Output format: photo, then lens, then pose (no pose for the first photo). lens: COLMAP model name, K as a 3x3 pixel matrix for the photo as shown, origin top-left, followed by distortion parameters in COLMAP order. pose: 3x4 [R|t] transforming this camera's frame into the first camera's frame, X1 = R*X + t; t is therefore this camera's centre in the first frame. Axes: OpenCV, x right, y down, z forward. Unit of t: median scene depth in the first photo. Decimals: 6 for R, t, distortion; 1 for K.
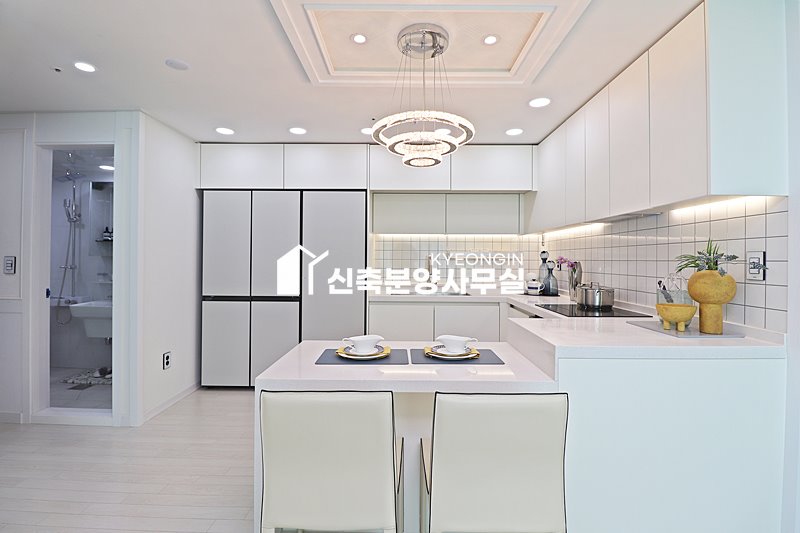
lens RADIAL K [[371.3, 0, 402.6], [0, 371.3, 257.9], [0, 0, 1]] dist [0.009766, -0.021430]
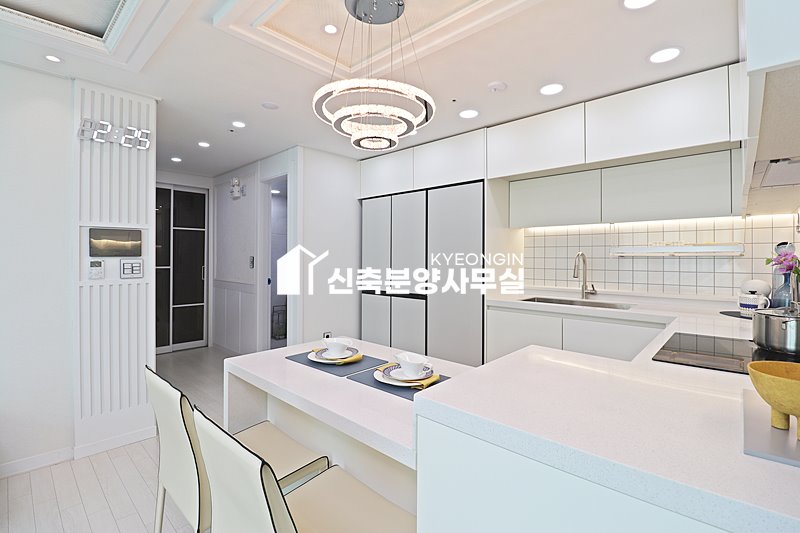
lens RADIAL K [[371.3, 0, 402.6], [0, 371.3, 257.9], [0, 0, 1]] dist [0.009766, -0.021430]
pose [[0.740445, -0.001813, -0.672115, 0.381323], [0.005962, 0.999975, 0.003870, -0.001294], [0.672091, -0.006873, 0.740437, 0.229261]]
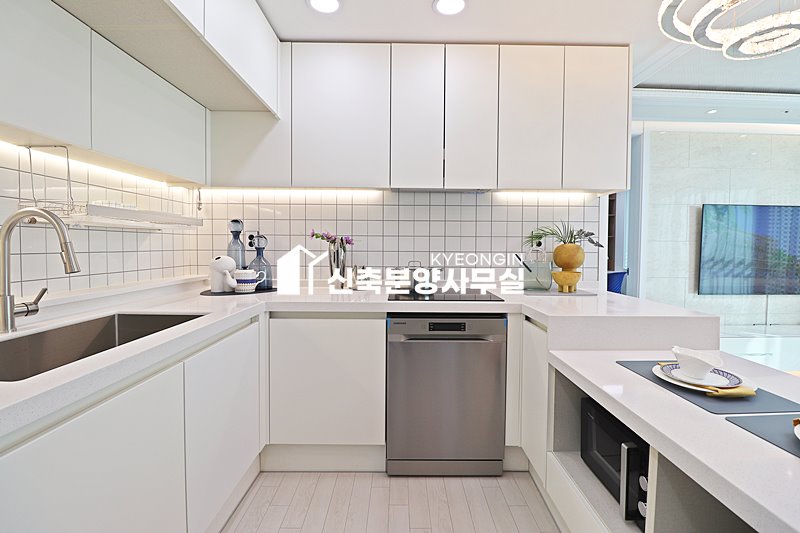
lens RADIAL K [[371.3, 0, 402.6], [0, 371.3, 257.9], [0, 0, 1]] dist [0.009766, -0.021430]
pose [[-0.021718, -0.033617, 0.999199, -0.270436], [-0.009279, 0.999398, 0.033422, 0.025050], [-0.999721, -0.008546, -0.022017, 0.868120]]
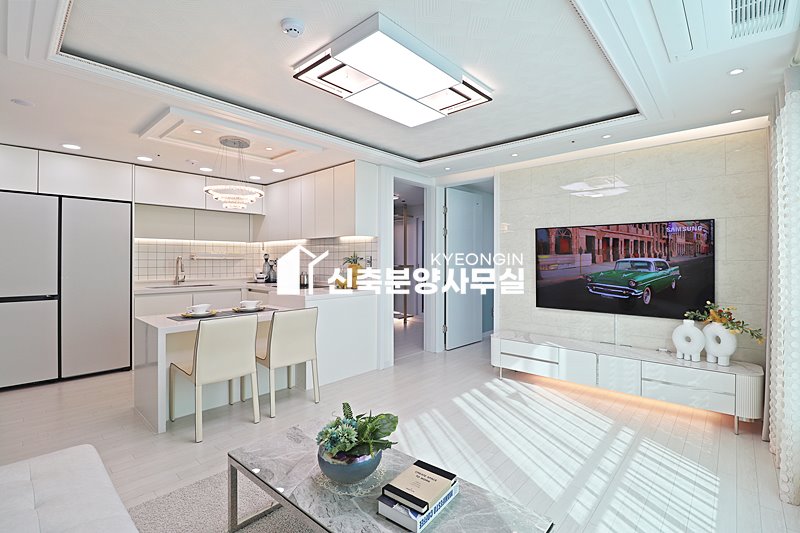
lens RADIAL K [[371.3, 0, 402.6], [0, 371.3, 257.9], [0, 0, 1]] dist [0.009766, -0.021430]
pose [[0.665986, -0.001805, 0.745962, -0.439434], [0.000189, 0.999997, 0.002251, -0.005958], [-0.745964, -0.001358, 0.665985, -0.486323]]
